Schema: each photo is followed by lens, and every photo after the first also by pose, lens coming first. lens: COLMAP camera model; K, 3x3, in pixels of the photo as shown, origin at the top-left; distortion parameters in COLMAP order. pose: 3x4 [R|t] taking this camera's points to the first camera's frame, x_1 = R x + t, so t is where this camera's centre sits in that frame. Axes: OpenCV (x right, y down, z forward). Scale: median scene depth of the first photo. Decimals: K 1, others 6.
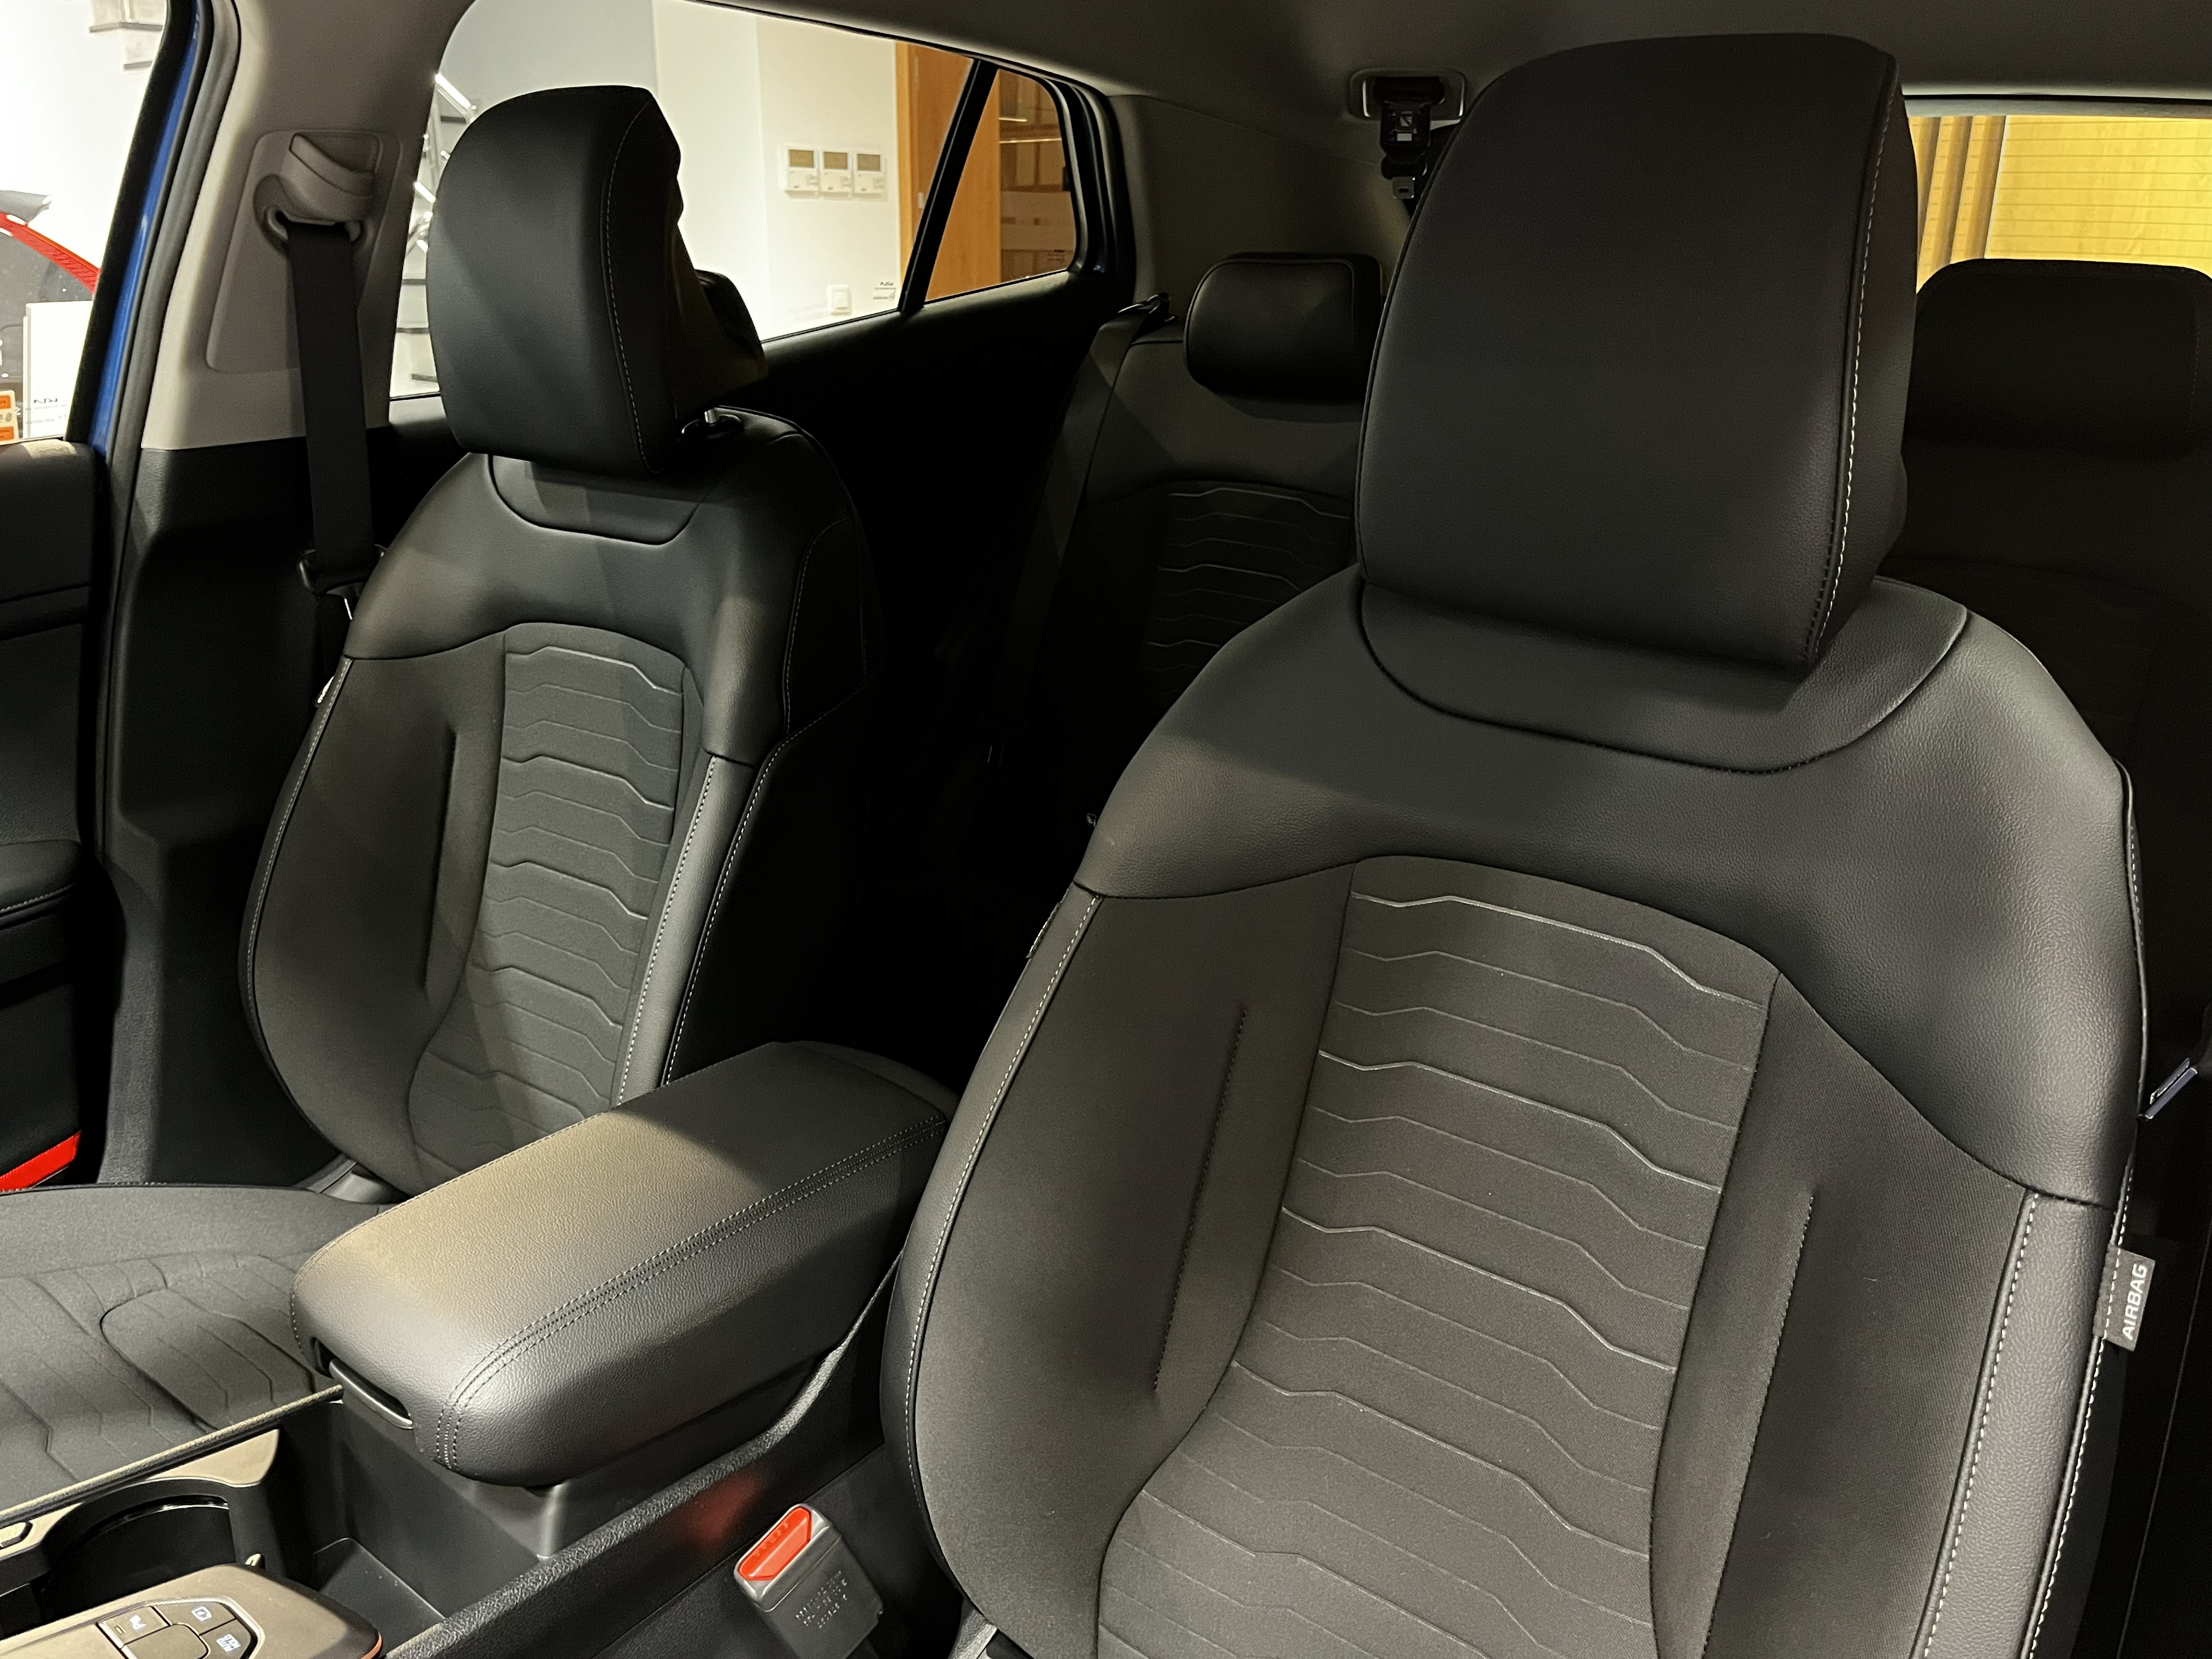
lens RADIAL K [[1809.9, 0, 1106.0], [0, 1809.9, 829.5], [0, 0, 1]] dist [0.059613, -0.096654]
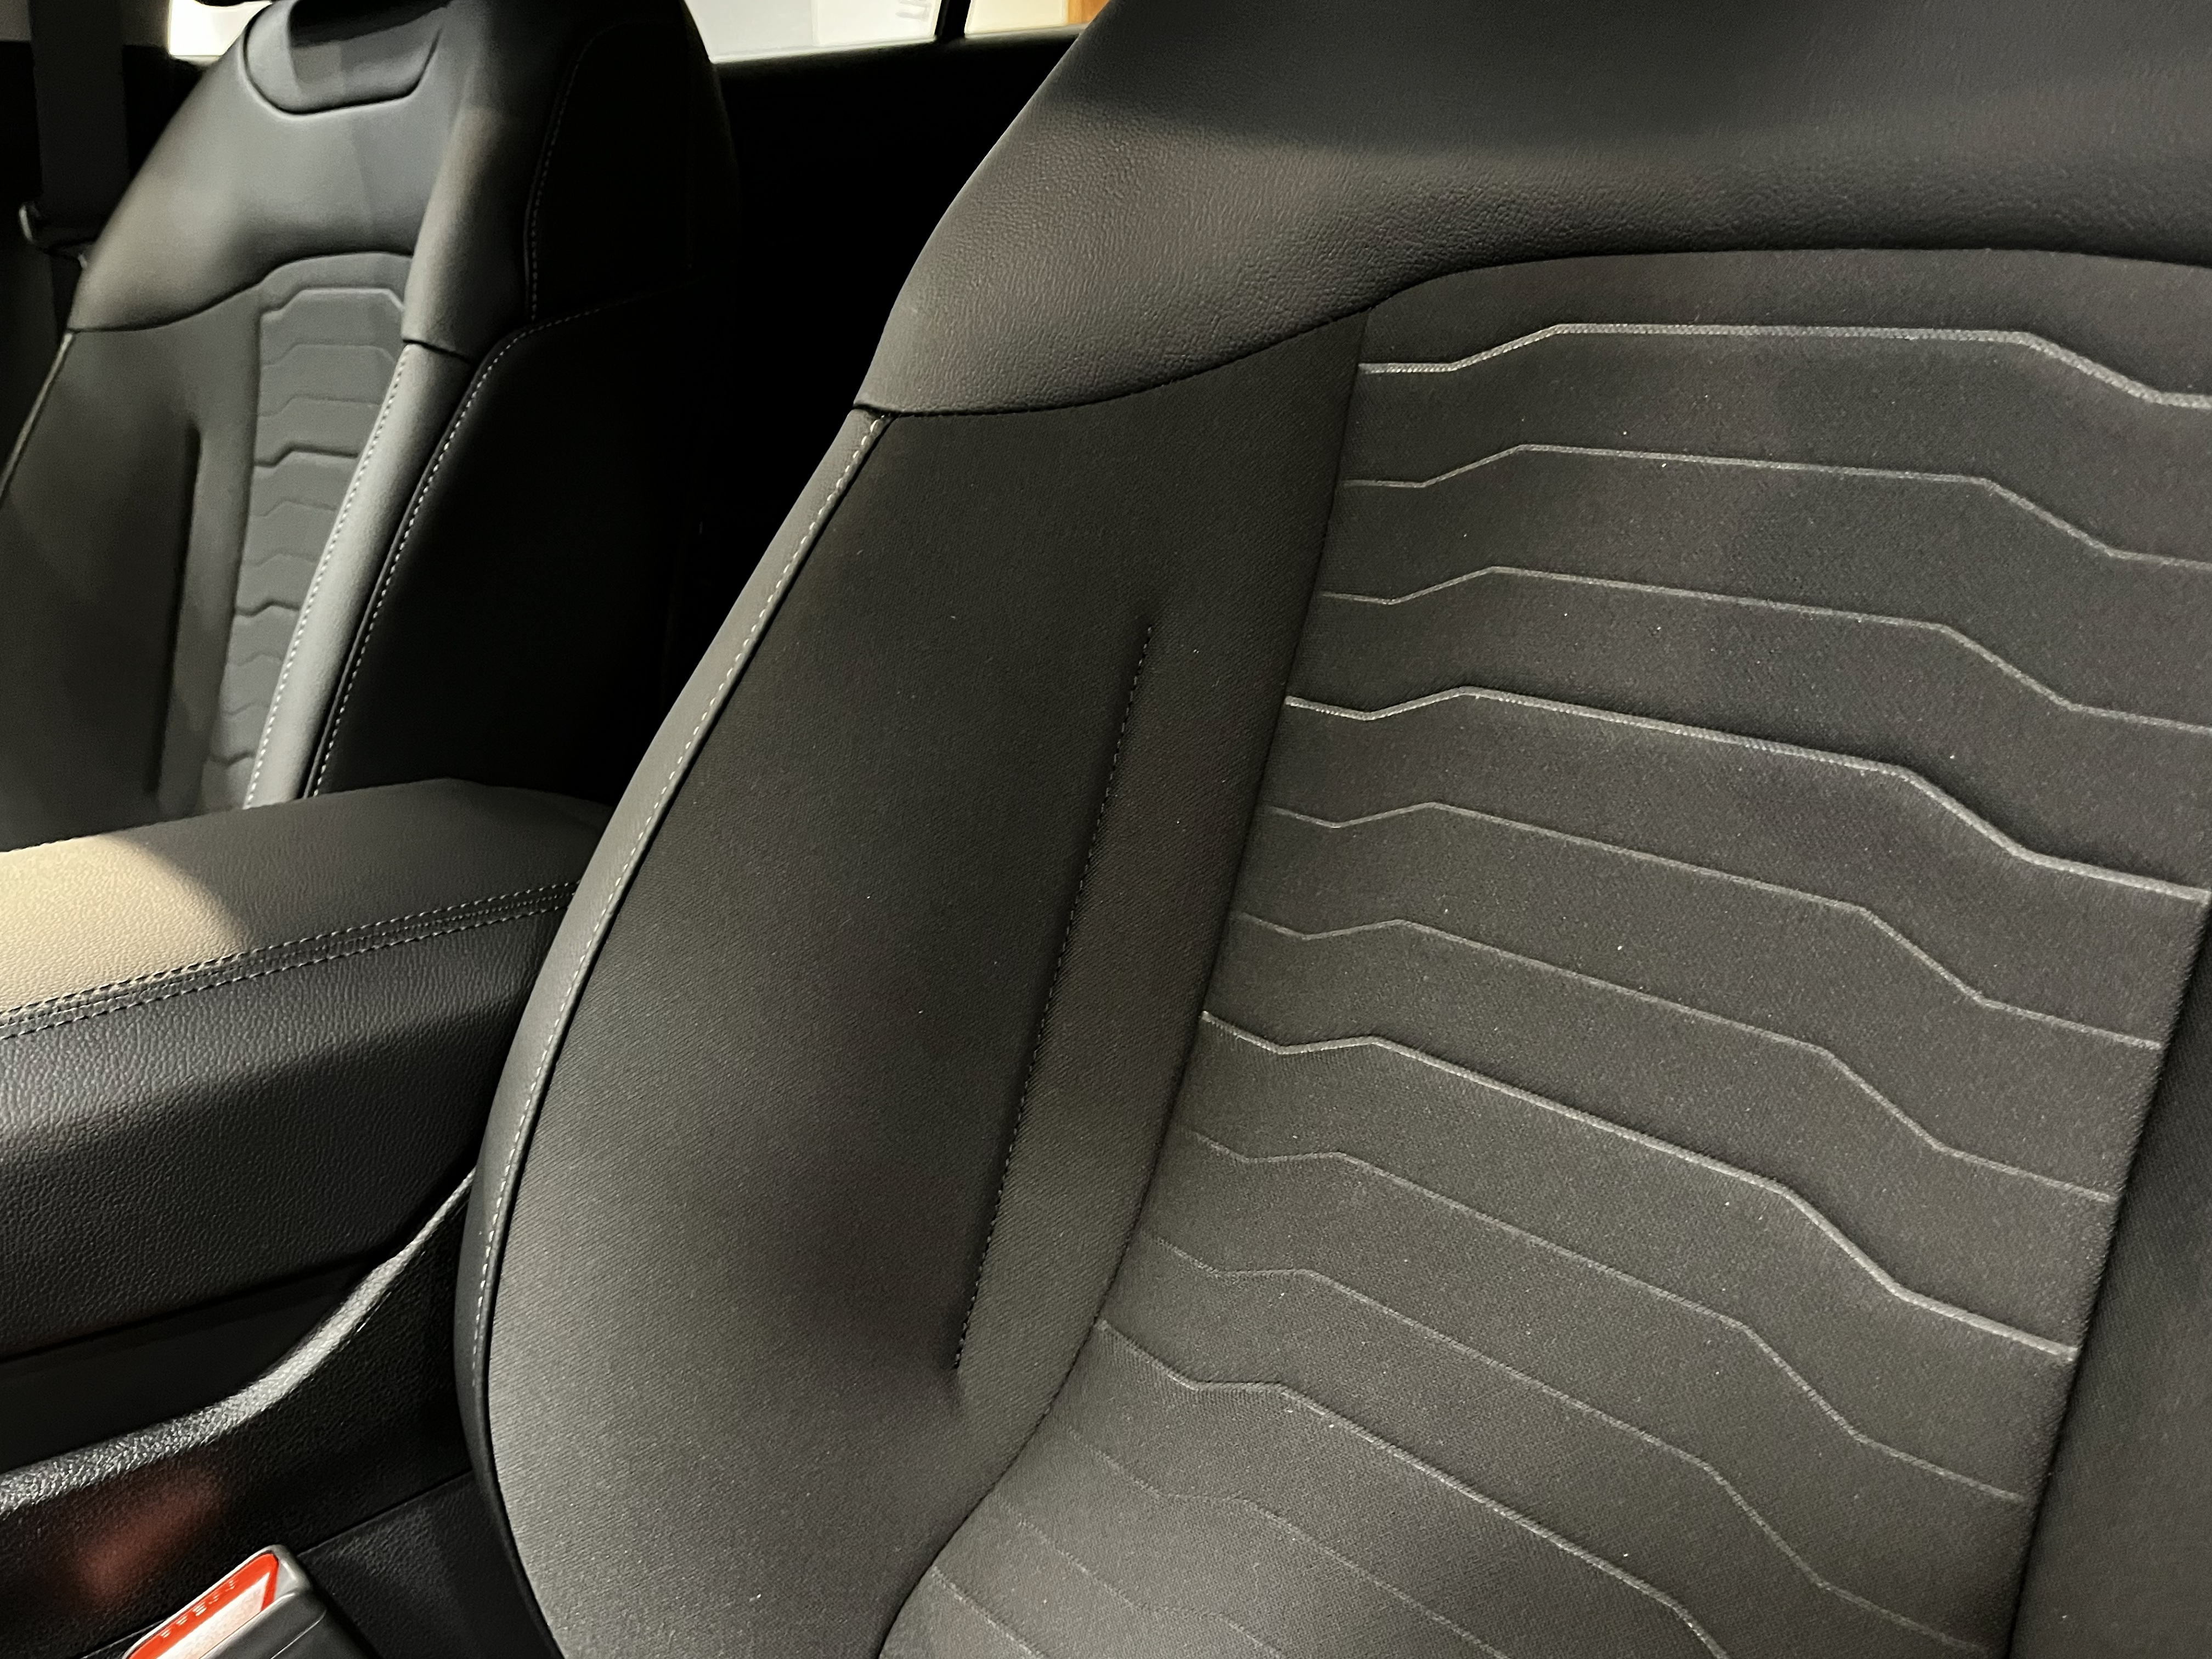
lens RADIAL K [[1864.2, 0, 1090.3], [0, 1864.2, 804.8], [0, 0, 1]] dist [0.020797, 0.006766]
pose [[0.992299, 0.026924, -0.120908, 0.100550], [-0.032567, 0.998459, -0.044943, 0.139543], [0.119511, 0.048534, 0.991646, 0.388131]]
